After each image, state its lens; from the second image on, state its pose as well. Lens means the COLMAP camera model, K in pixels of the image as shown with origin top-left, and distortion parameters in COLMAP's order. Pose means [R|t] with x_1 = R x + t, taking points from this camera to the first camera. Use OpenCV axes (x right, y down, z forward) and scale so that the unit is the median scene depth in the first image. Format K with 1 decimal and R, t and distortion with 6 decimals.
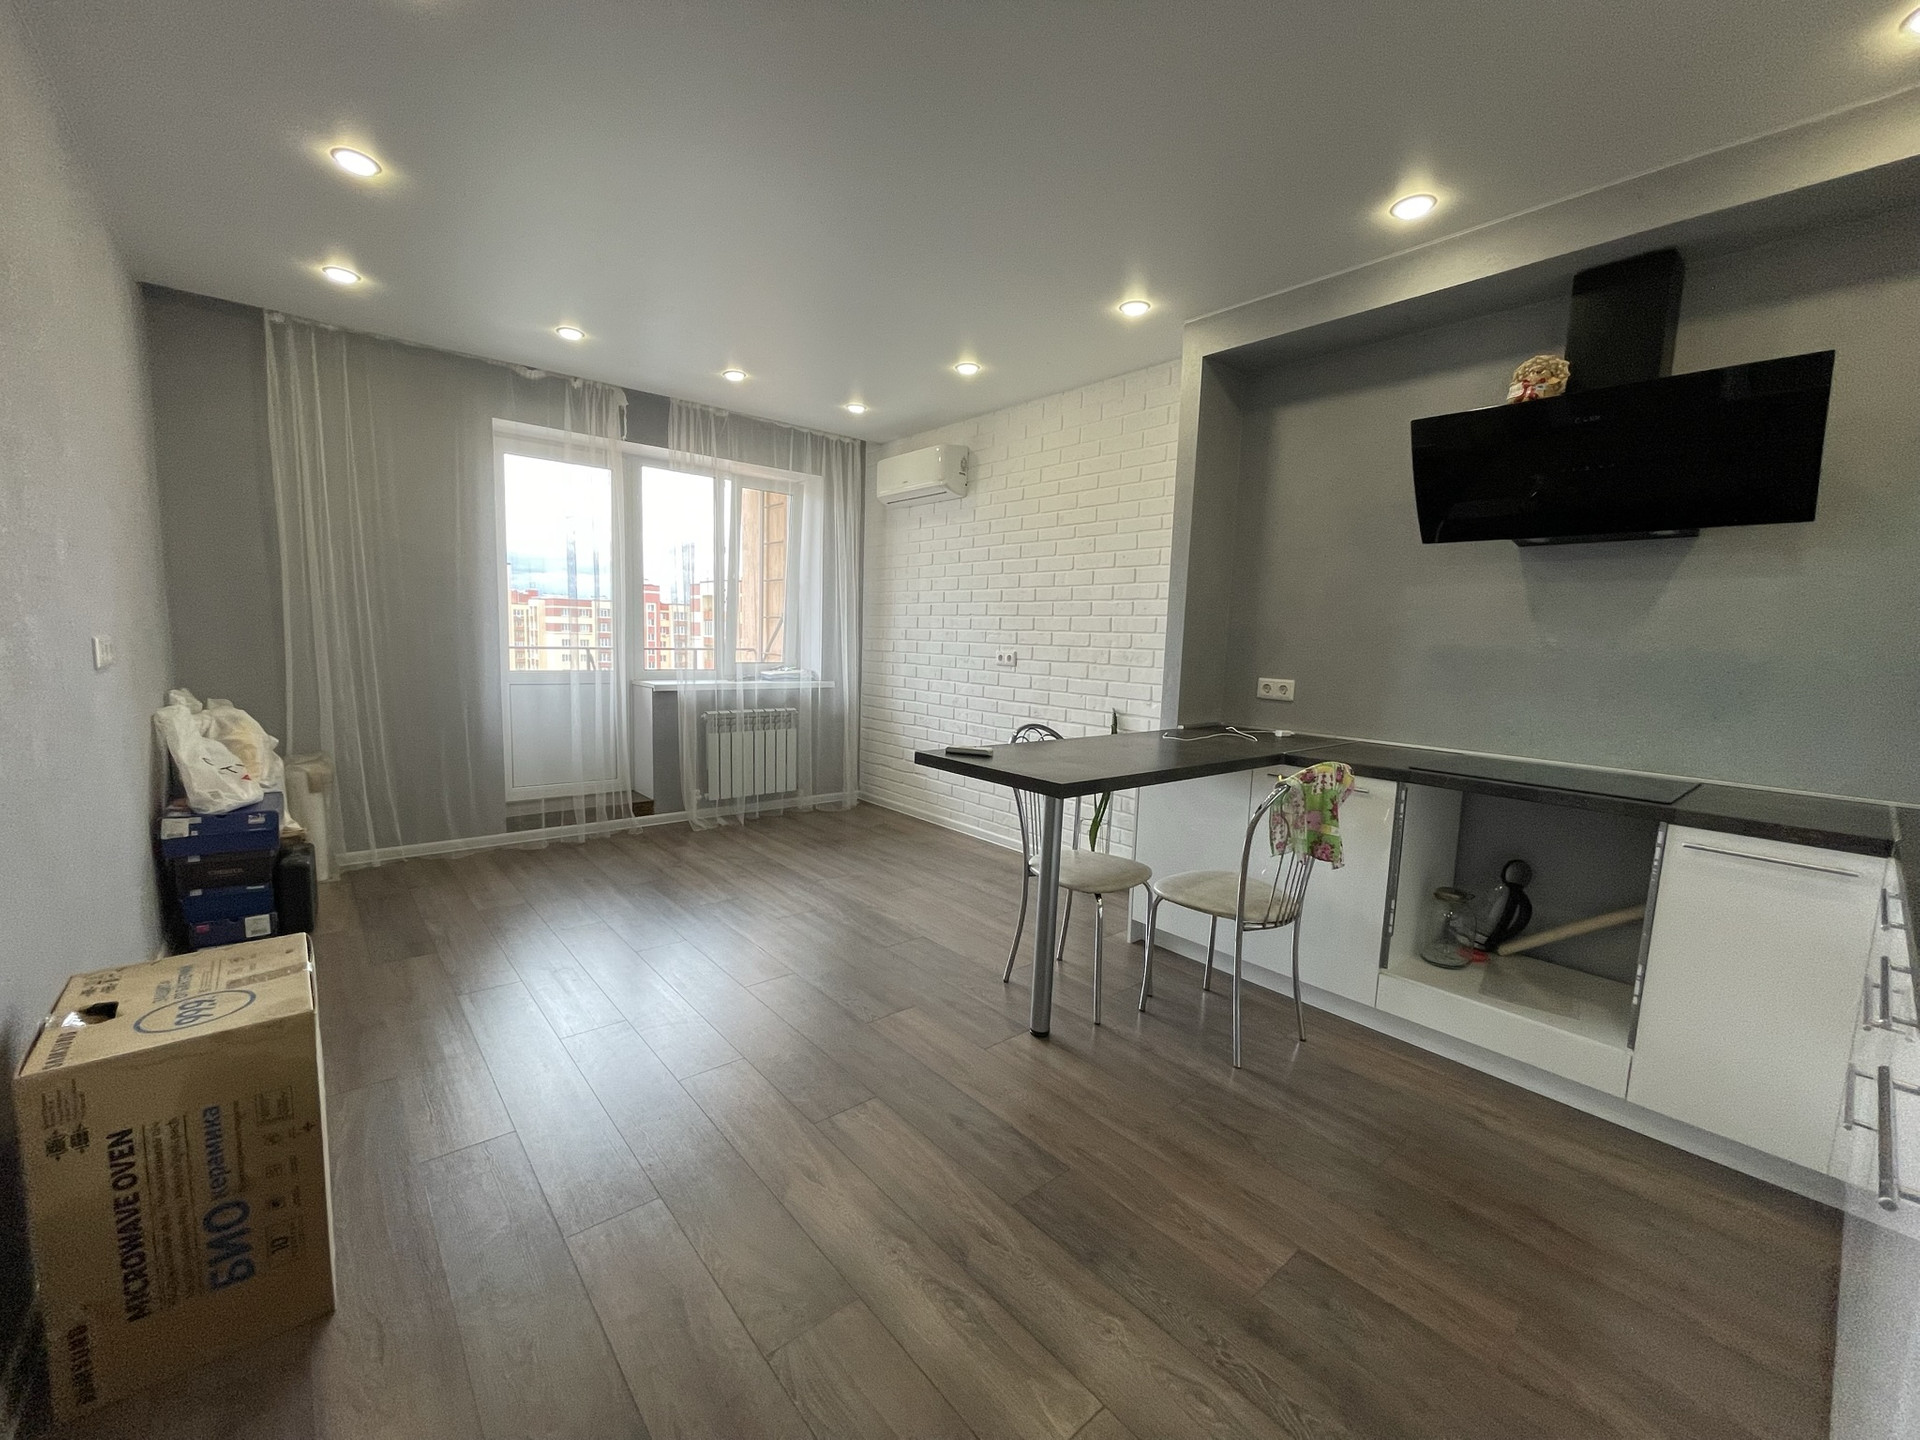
lens RADIAL K [[772.2, 0, 948.9], [0, 772.2, 722.3], [0, 0, 1]] dist [-0.001184, -0.000782]
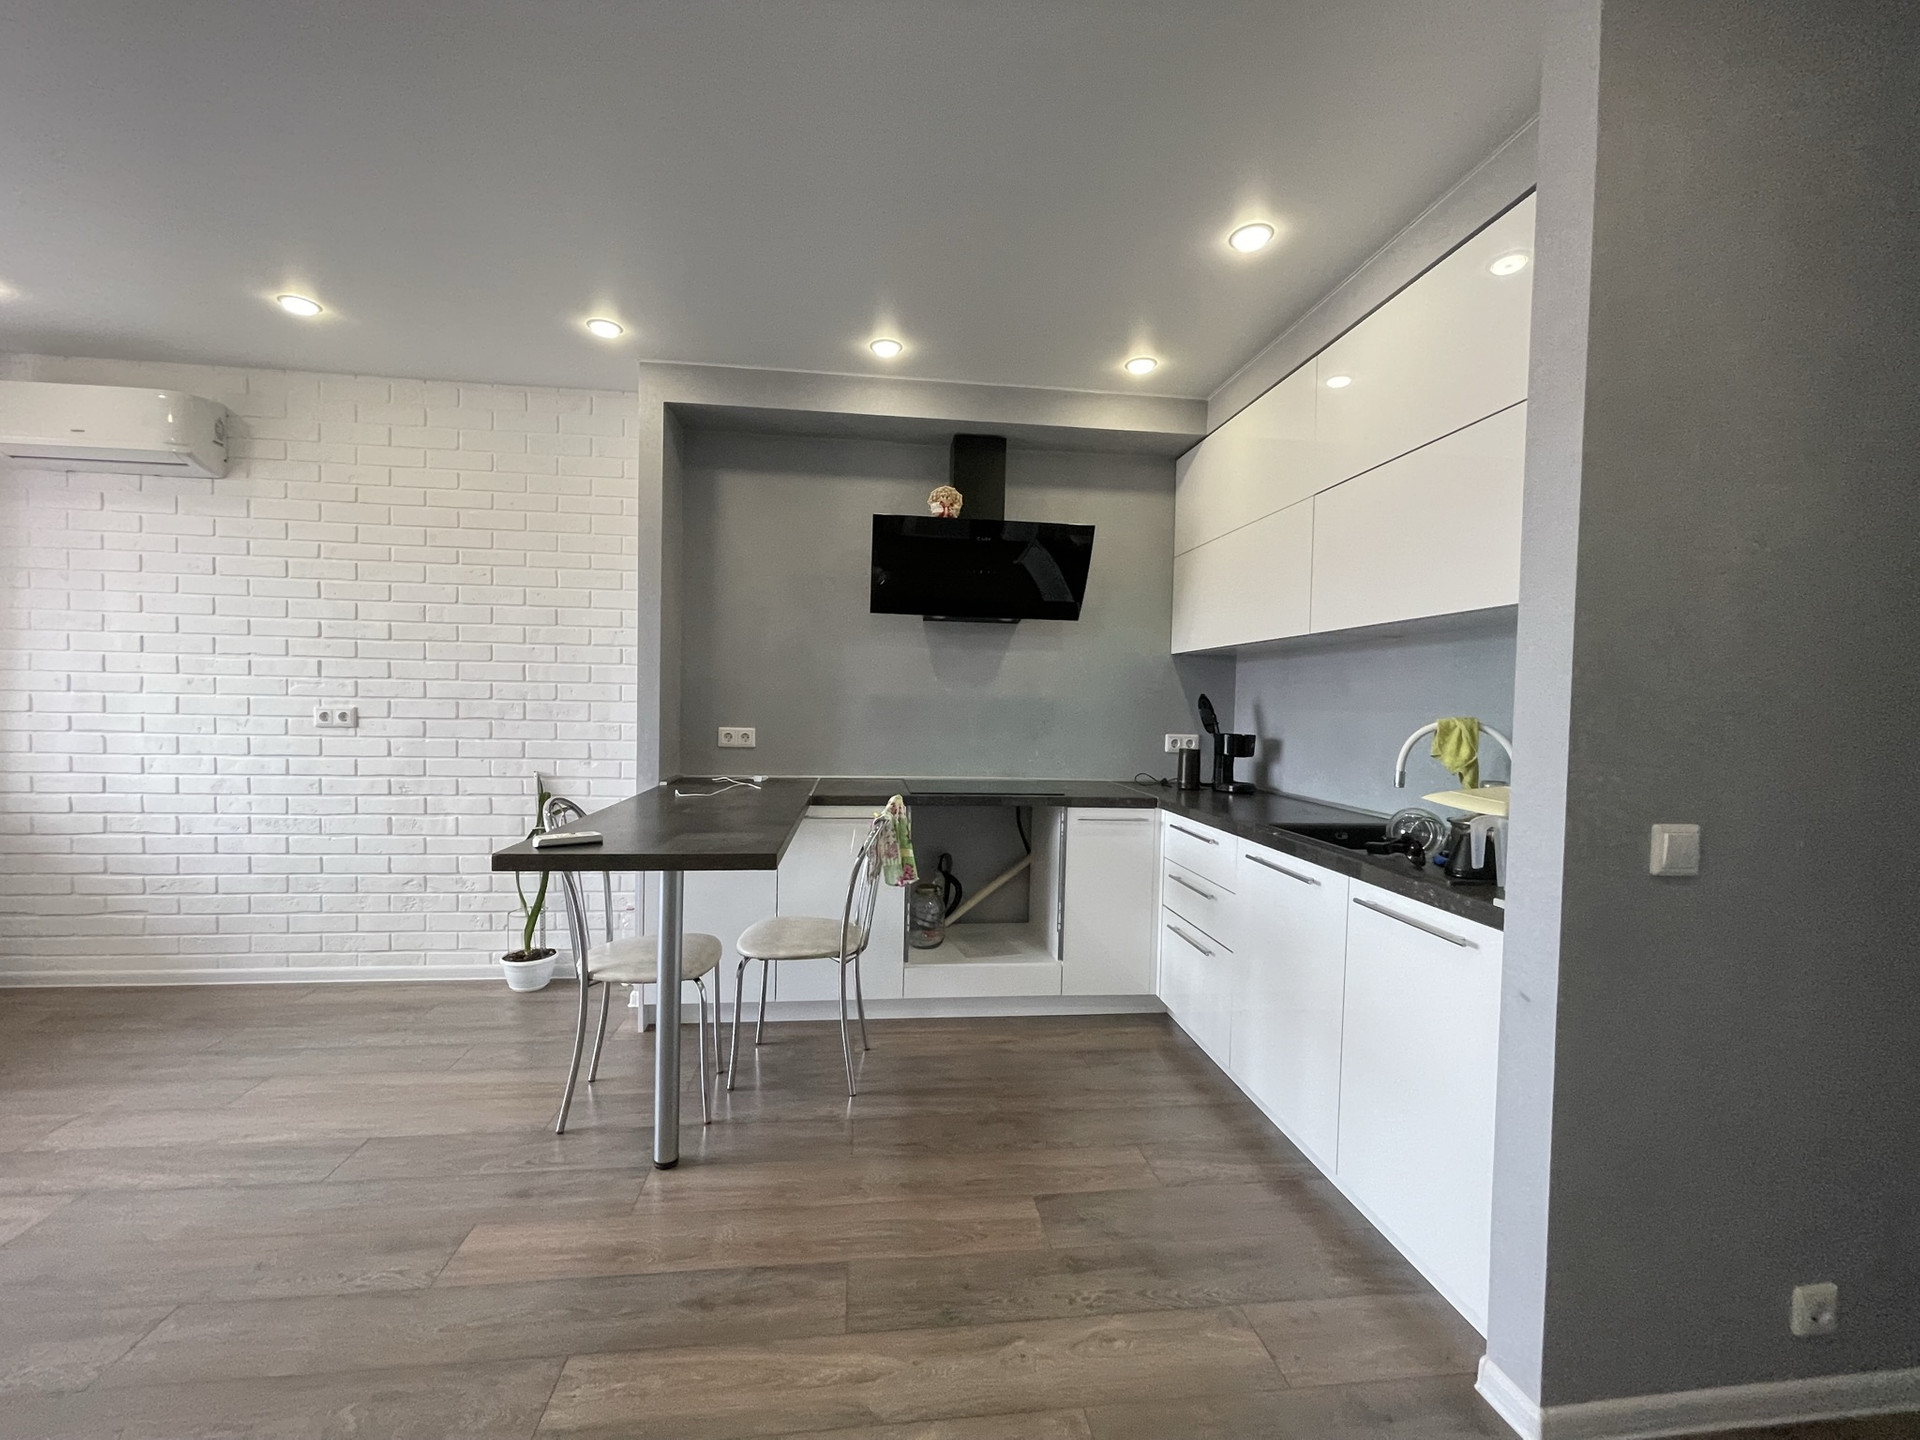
lens RADIAL K [[772.2, 0, 948.3], [0, 772.2, 725.8], [0, 0, 1]] dist [-0.001184, -0.000782]
pose [[0.553726, -0.044672, 0.831500, -0.302827], [0.090245, 0.995898, -0.006593, -0.027425], [-0.827794, 0.078689, 0.555486, 0.195048]]
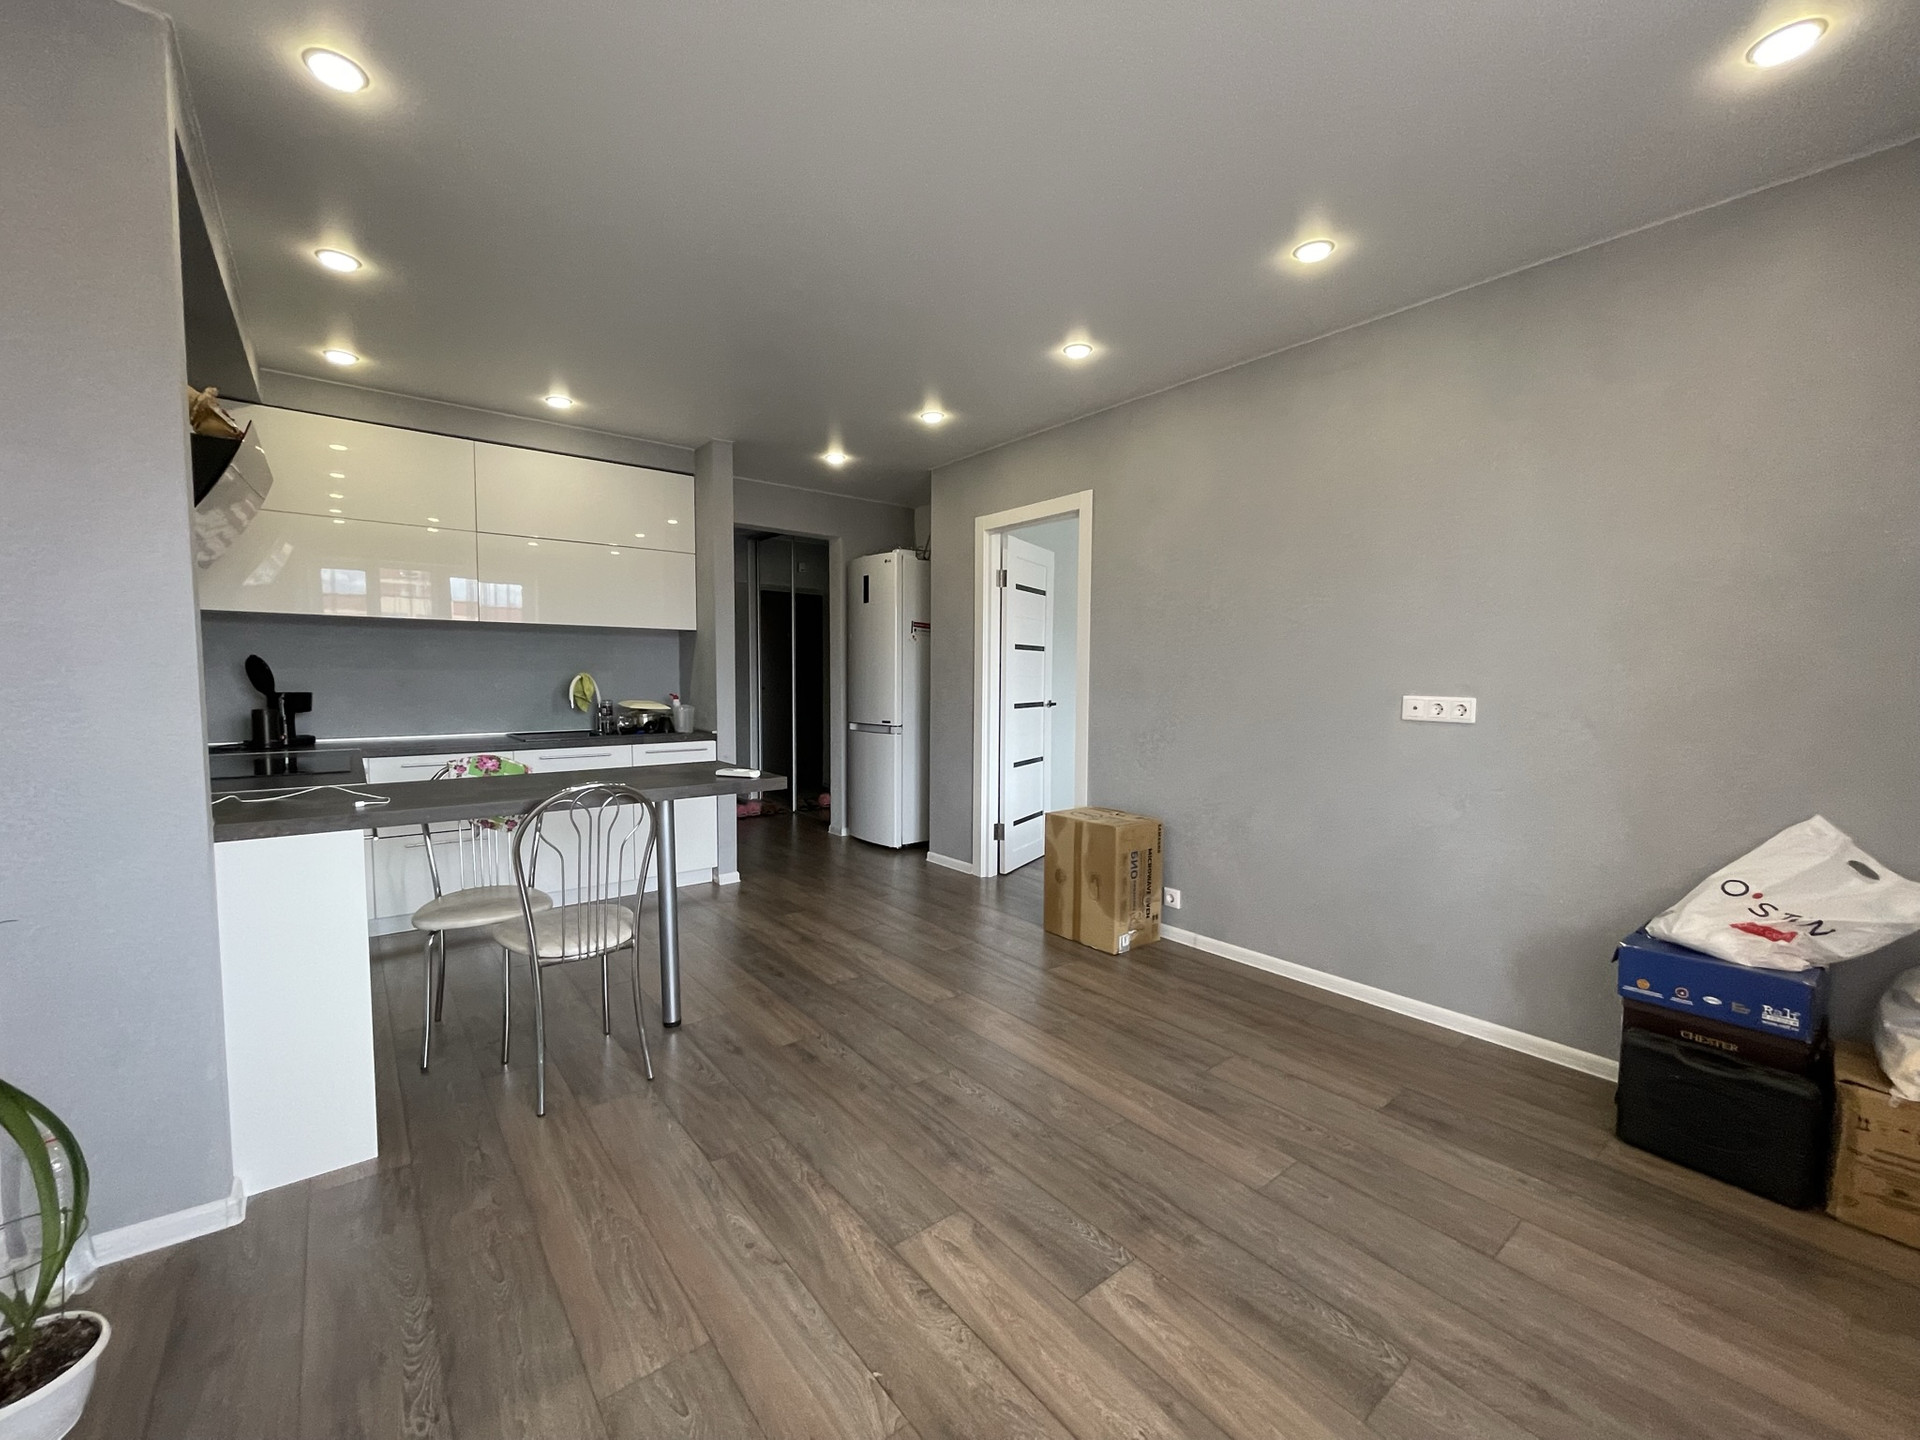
lens RADIAL K [[772.2, 0, 955.9], [0, 772.2, 724.0], [0, 0, 1]] dist [-0.001184, -0.000782]
pose [[-0.998817, -0.042069, 0.024403, -0.233712], [-0.037315, 0.984697, 0.170233, -0.176522], [-0.031191, 0.169121, -0.985102, 1.574464]]
